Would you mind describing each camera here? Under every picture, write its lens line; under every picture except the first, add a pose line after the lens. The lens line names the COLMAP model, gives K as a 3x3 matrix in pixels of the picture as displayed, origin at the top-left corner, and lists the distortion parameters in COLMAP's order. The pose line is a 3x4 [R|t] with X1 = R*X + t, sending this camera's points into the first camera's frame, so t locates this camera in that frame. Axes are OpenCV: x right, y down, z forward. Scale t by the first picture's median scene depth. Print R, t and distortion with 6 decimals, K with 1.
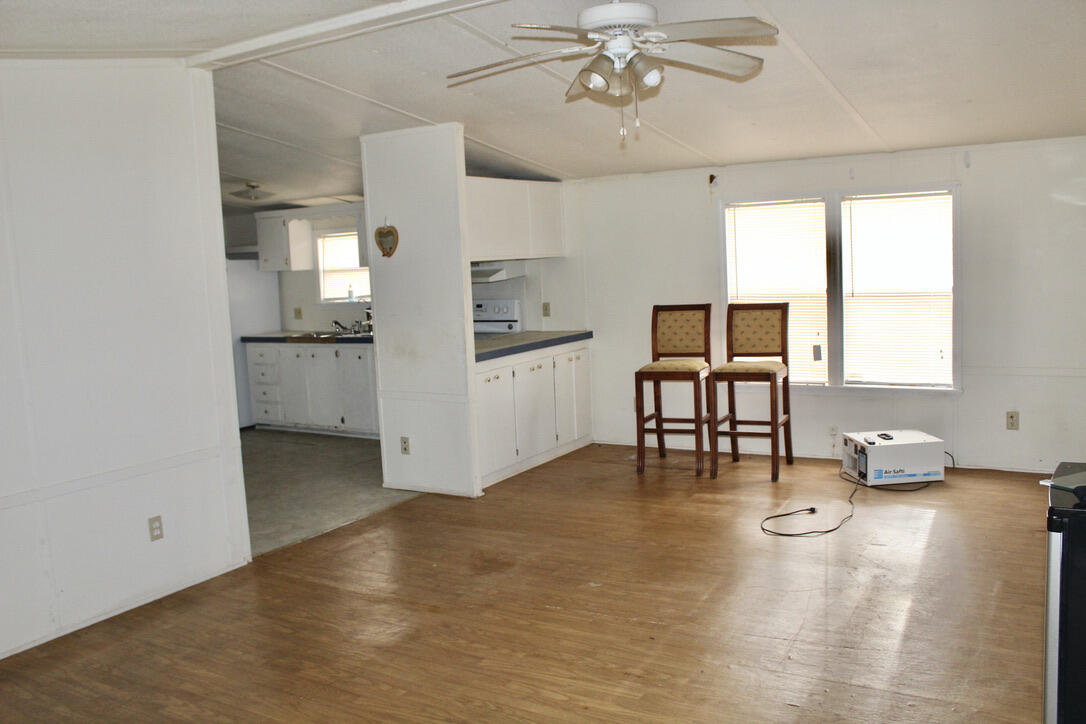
lens RADIAL K [[902.9, 0, 543.0], [0, 902.9, 362.0], [0, 0, 1]] dist [-0.125767, 0.000032]
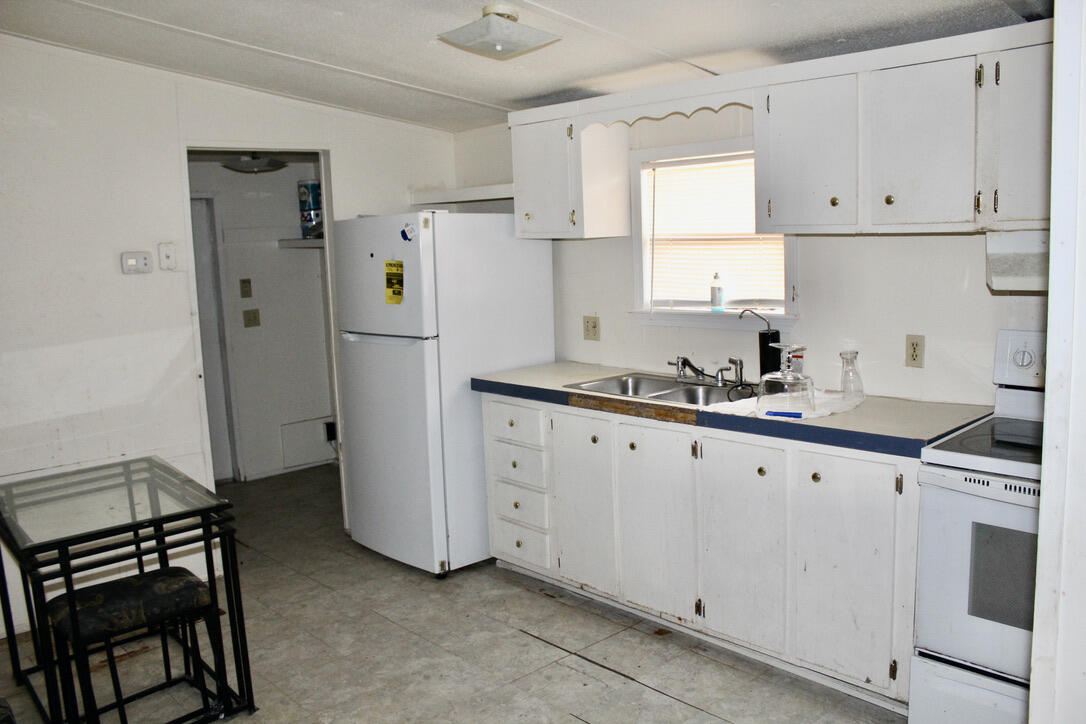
lens RADIAL K [[902.9, 0, 543.0], [0, 902.9, 362.0], [0, 0, 1]] dist [-0.125767, 0.000032]
pose [[0.960529, 0.045957, -0.274356, -0.173878], [-0.034008, 0.998261, 0.048155, -0.061108], [0.276092, -0.036925, 0.960422, 0.555021]]
